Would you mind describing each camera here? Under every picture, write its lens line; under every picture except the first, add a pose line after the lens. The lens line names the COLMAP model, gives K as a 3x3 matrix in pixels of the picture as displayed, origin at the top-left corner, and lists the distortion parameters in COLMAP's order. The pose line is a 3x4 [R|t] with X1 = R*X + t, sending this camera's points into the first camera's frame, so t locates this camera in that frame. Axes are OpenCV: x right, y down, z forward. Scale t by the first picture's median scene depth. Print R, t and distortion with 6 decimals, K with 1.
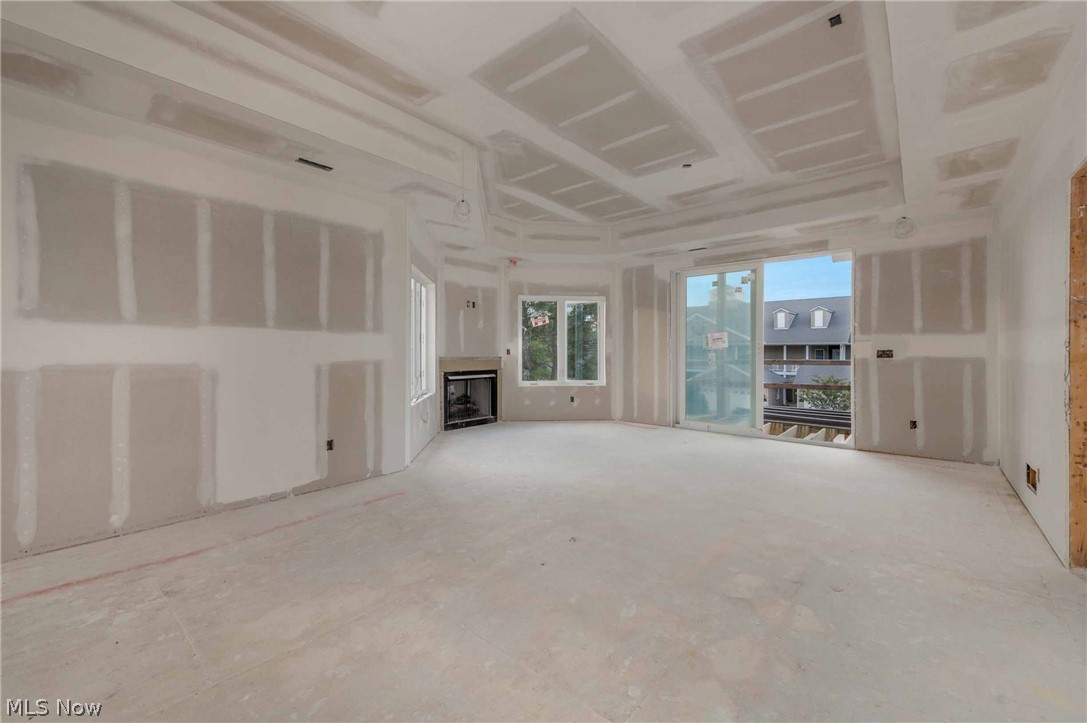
lens RADIAL K [[436.8, 0, 557.0], [0, 436.8, 349.7], [0, 0, 1]] dist [0.006979, -0.000150]
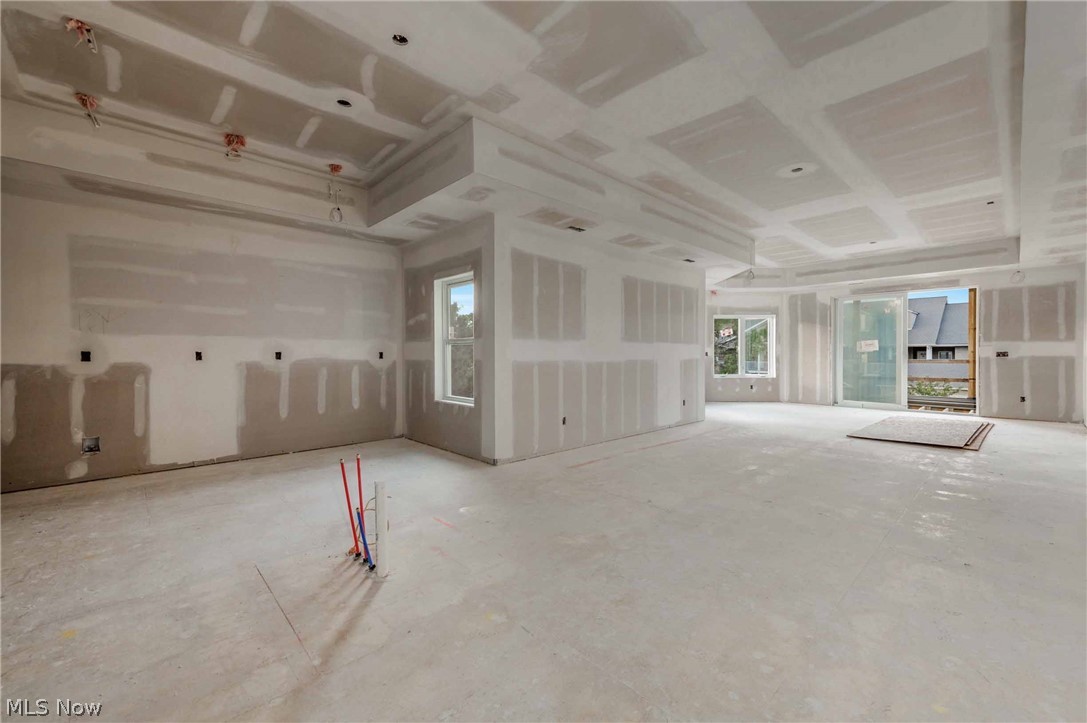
lens RADIAL K [[449.9, 0, 540.9], [0, 449.9, 358.5], [0, 0, 1]] dist [0.006873, -0.000004]
pose [[0.993434, -0.002676, -0.114380, -0.563812], [0.004148, 0.999912, 0.012631, -0.001849], [0.114336, -0.013023, 0.993357, -0.636161]]
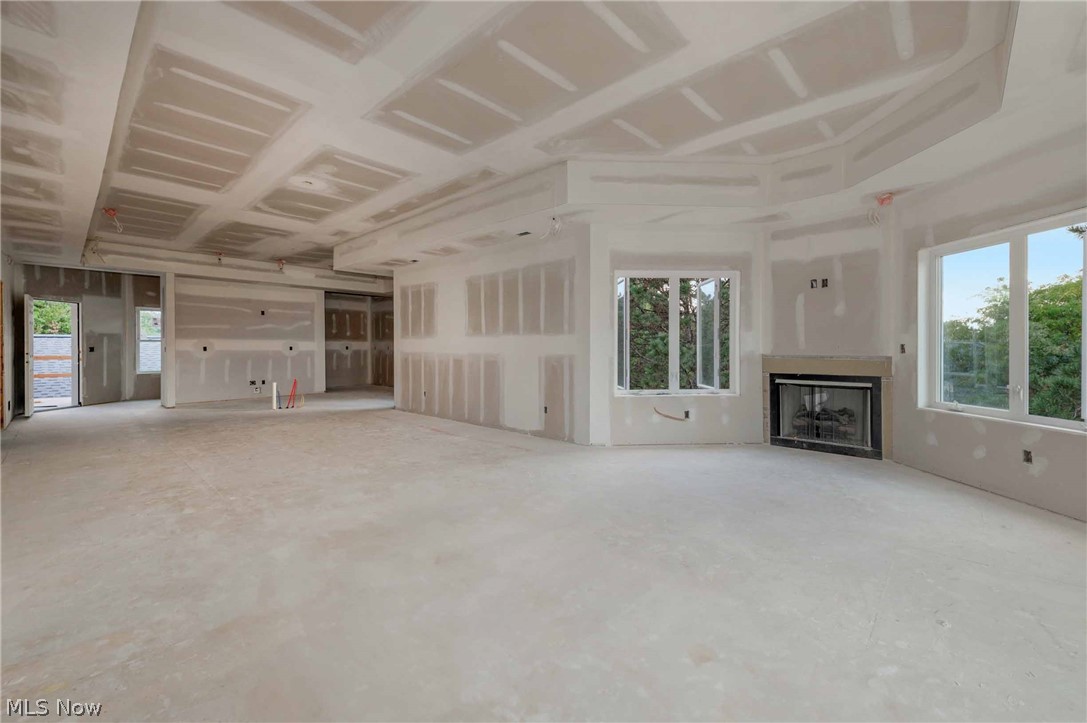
lens RADIAL K [[432.9, 0, 586.1], [0, 432.9, 348.2], [0, 0, 1]] dist [0.001021, -0.000071]
pose [[-0.001056, 0.003222, -0.999994, 0.601675], [0.004187, 0.999986, 0.003217, 0.000592], [0.999991, -0.004184, -0.001069, 0.703398]]
